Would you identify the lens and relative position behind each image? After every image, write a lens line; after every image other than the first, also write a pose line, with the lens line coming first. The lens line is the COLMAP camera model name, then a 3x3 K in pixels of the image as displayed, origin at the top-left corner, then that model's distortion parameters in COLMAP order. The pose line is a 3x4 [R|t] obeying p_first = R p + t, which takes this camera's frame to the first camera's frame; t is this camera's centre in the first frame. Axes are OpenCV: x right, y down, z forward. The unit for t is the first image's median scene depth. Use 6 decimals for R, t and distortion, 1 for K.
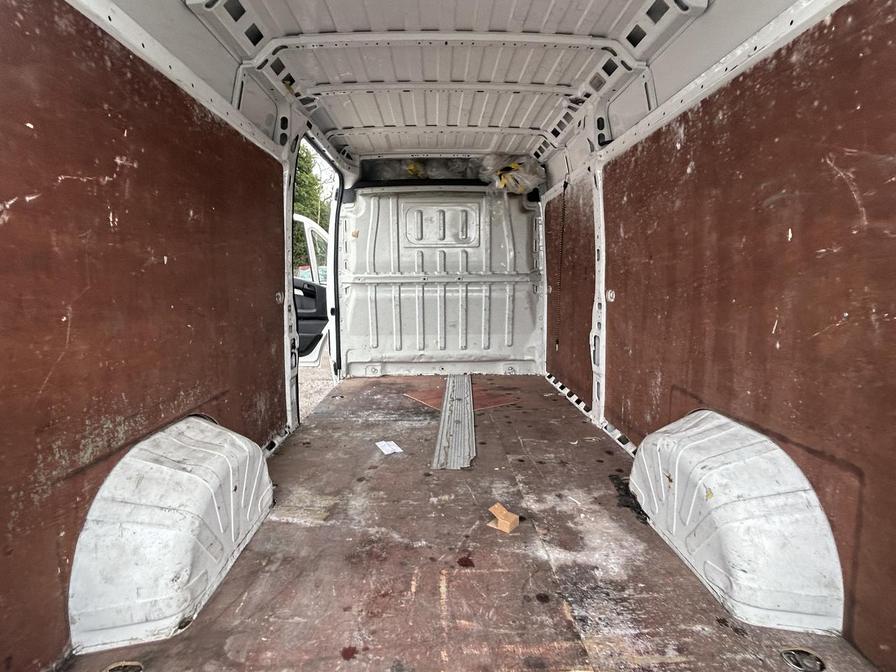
lens RADIAL K [[483.2, 0, 443.7], [0, 483.2, 333.7], [0, 0, 1]] dist [-0.003870, 0.005970]
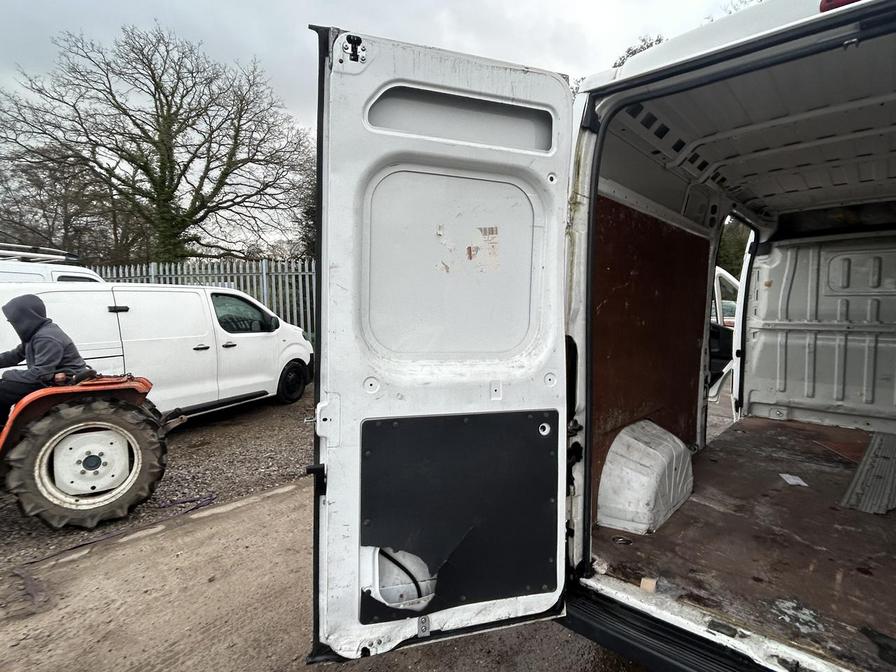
lens RADIAL K [[483.2, 0, 448.3], [0, 483.2, 330.5], [0, 0, 1]] dist [-0.003870, 0.005970]
pose [[0.735742, 0.050810, -0.675353, 0.038890], [-0.092944, 0.995322, -0.026372, -0.011030], [0.670854, 0.082173, 0.737023, -0.409504]]
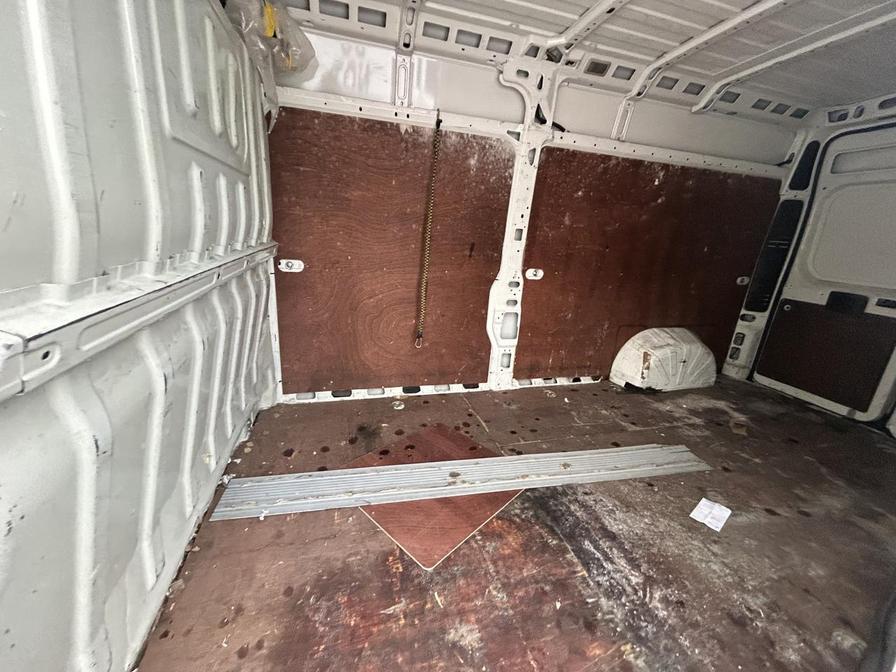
lens RADIAL K [[362.4, 0, 449.0], [0, 362.4, 337.1], [0, 0, 1]] dist [-0.002785, 0.000570]
pose [[-0.261029, -0.287352, 0.921571, -0.430870], [0.049149, 0.949474, 0.309974, -0.214748], [-0.964079, 0.126206, -0.233717, 1.432651]]
